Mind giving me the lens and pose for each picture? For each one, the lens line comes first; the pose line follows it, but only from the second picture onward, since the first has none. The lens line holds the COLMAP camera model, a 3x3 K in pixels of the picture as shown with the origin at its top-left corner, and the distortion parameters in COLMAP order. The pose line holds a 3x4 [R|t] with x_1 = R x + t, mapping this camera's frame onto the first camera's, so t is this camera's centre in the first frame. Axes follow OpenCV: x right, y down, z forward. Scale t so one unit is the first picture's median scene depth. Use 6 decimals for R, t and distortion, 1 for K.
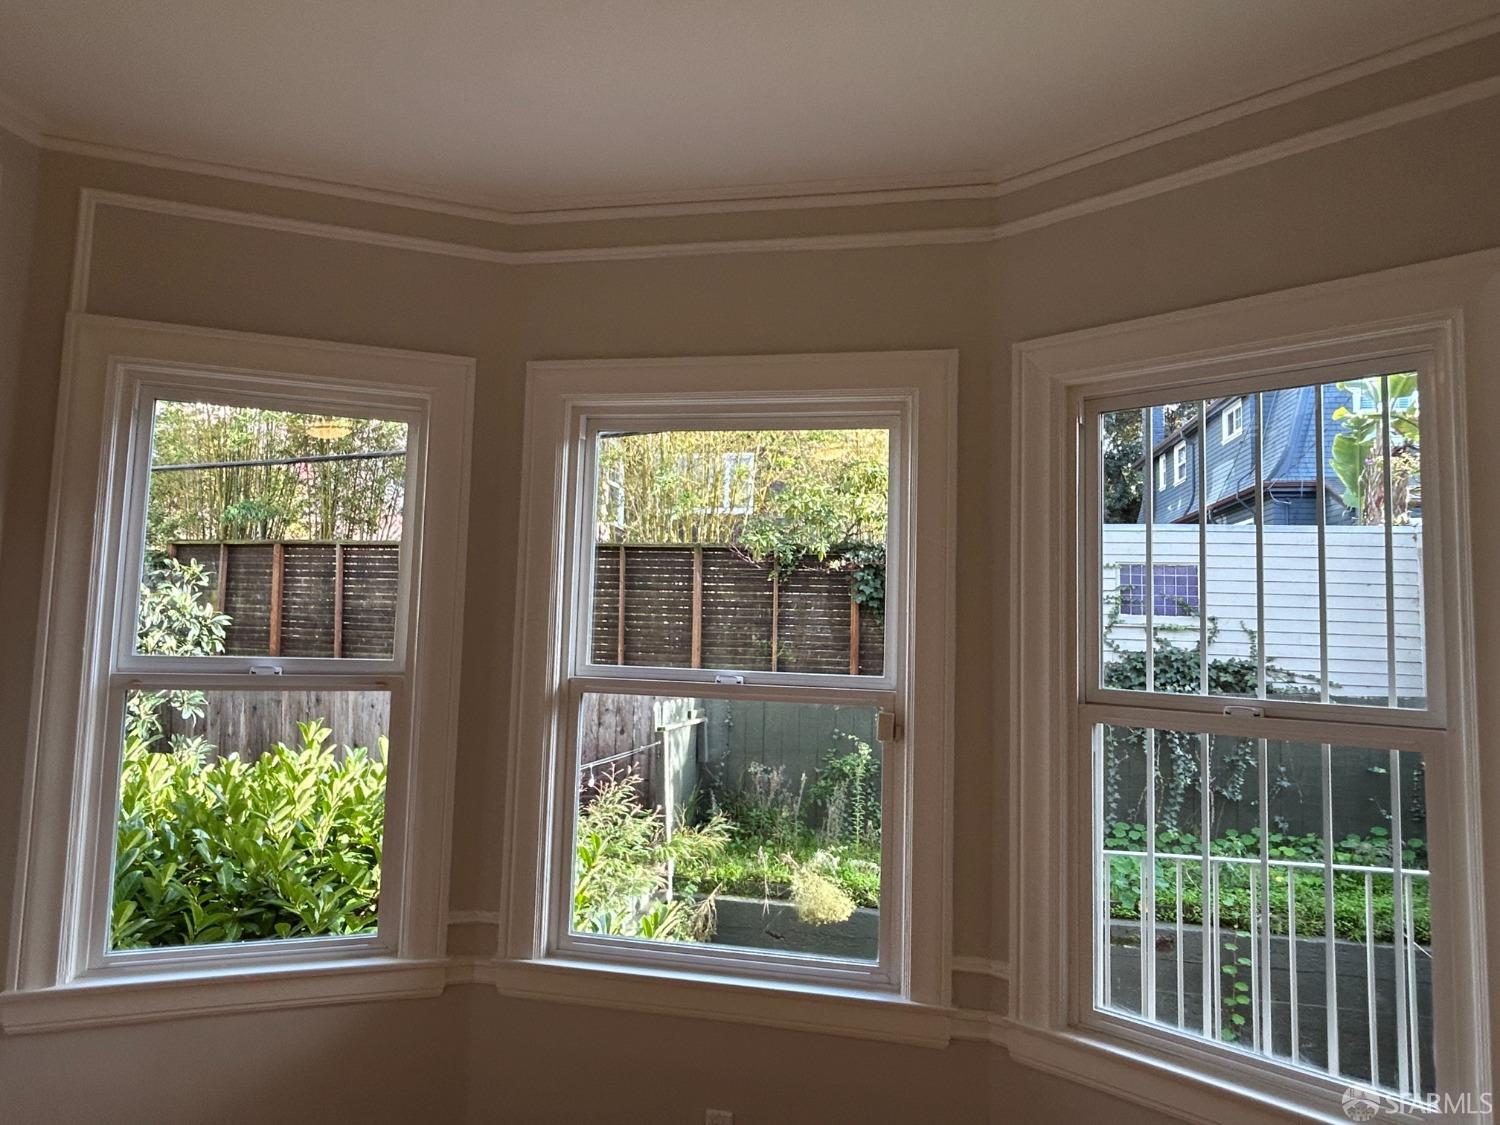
lens RADIAL K [[902.6, 0, 750.0], [0, 902.6, 562.5], [0, 0, 1]] dist [0.003913, -0.000734]
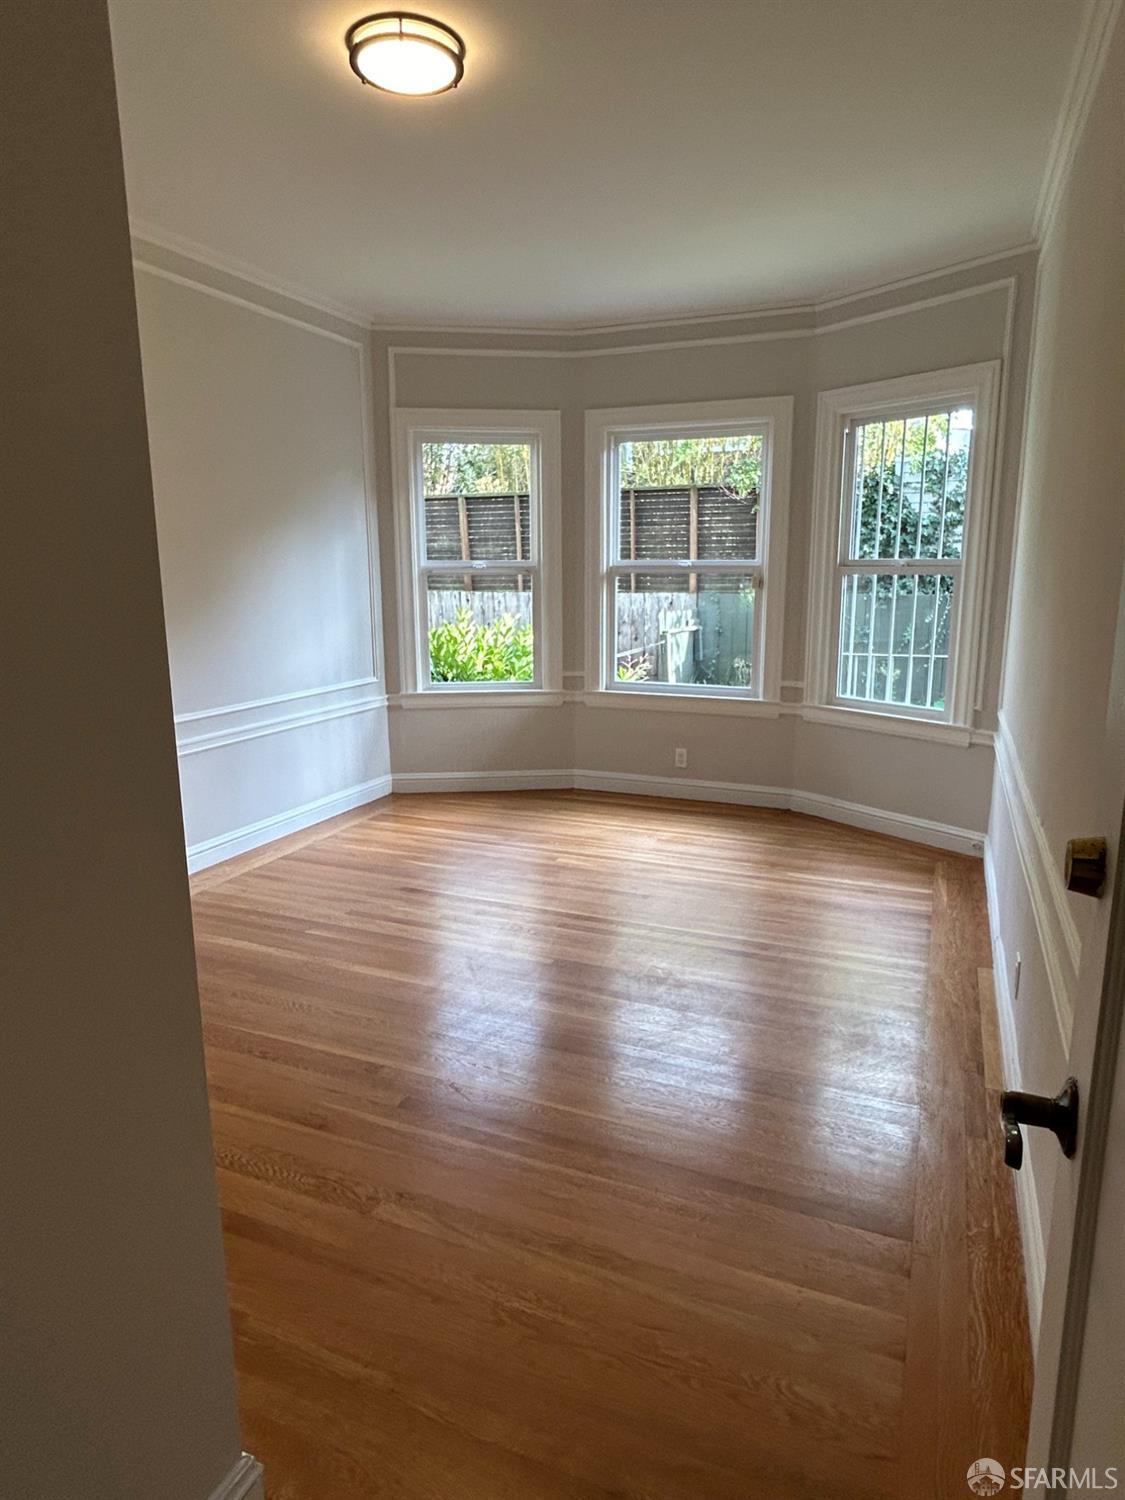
lens RADIAL K [[902.6, 0, 565.9], [0, 902.6, 741.6], [0, 0, 1]] dist [0.003913, -0.000734]
pose [[0.976784, 0.010151, -0.213987, 0.096027], [0.045942, 0.965711, 0.255522, -0.013417], [0.209244, -0.259421, 0.942824, -0.697028]]
